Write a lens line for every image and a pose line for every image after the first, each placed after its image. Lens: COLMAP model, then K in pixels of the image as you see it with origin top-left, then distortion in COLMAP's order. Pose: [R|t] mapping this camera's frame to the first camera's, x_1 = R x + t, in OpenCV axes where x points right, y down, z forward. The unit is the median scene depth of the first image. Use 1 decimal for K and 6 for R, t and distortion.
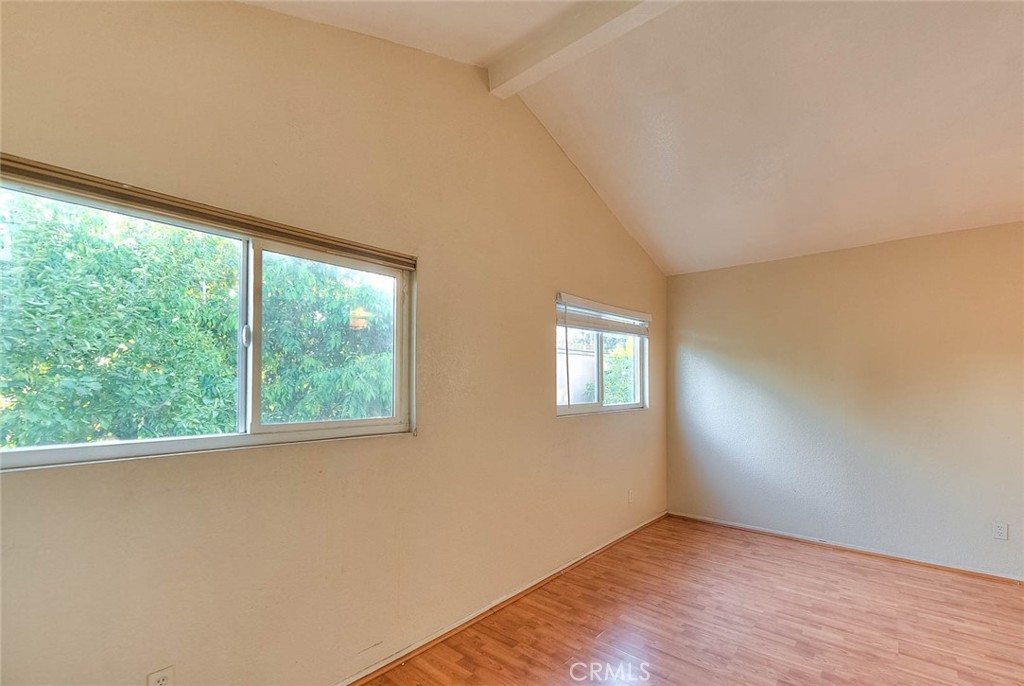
lens RADIAL K [[438.3, 0, 520.7], [0, 438.3, 388.3], [0, 0, 1]] dist [-0.003989, -0.002089]
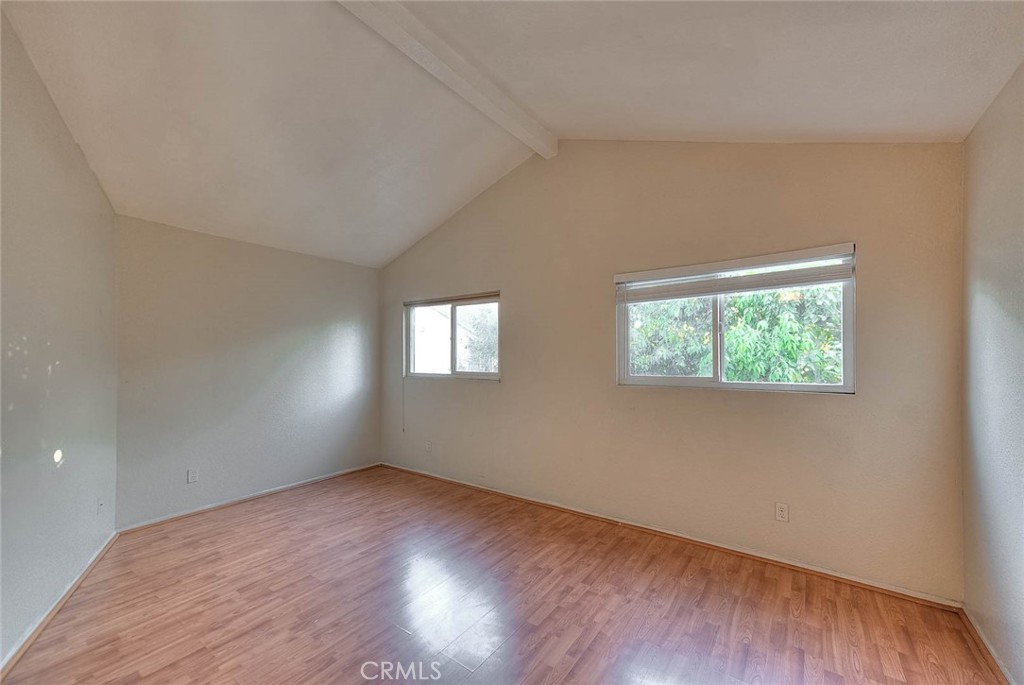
lens RADIAL K [[413.5, 0, 518.1], [0, 413.5, 354.0], [0, 0, 1]] dist [0.019226, -0.000204]
pose [[0.097558, -0.000700, -0.995230, 1.101564], [-0.004856, 0.999988, -0.001179, -0.011606], [0.995218, 0.004948, 0.097553, 0.619577]]
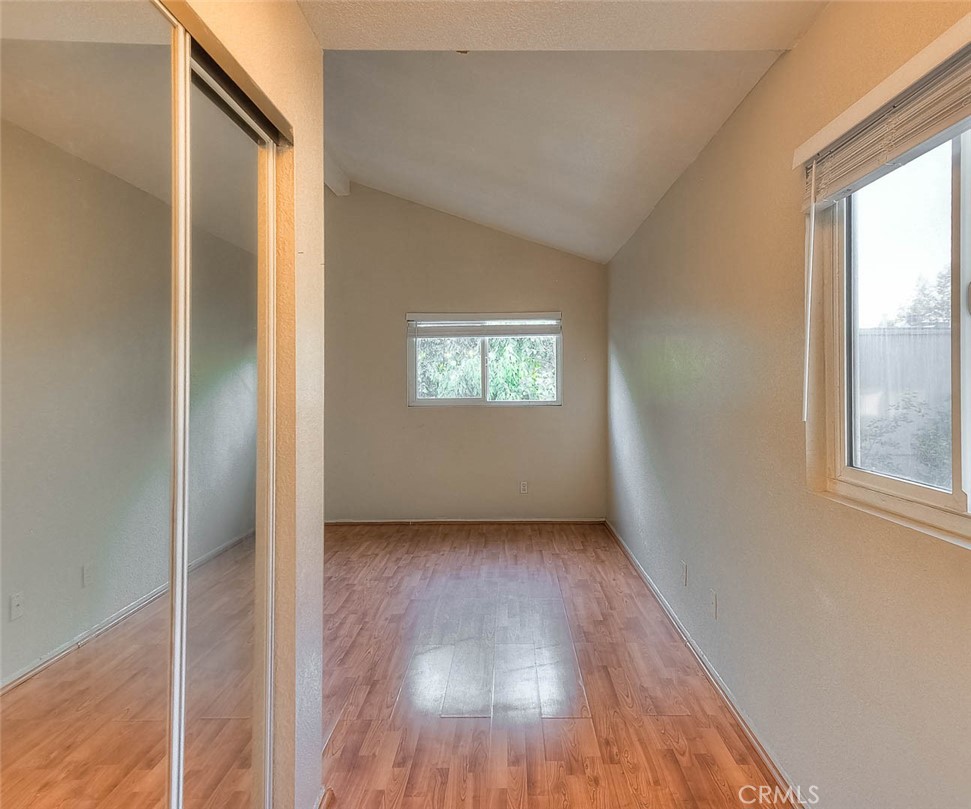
lens RADIAL K [[549.6, 0, 523.1], [0, 549.6, 379.6], [0, 0, 1]] dist [0.026005, 0.000685]
pose [[0.674051, 0.000408, -0.738685, 1.535691], [-0.007162, 0.999956, -0.005983, -0.009453], [0.738650, 0.009323, 0.674025, 0.111379]]
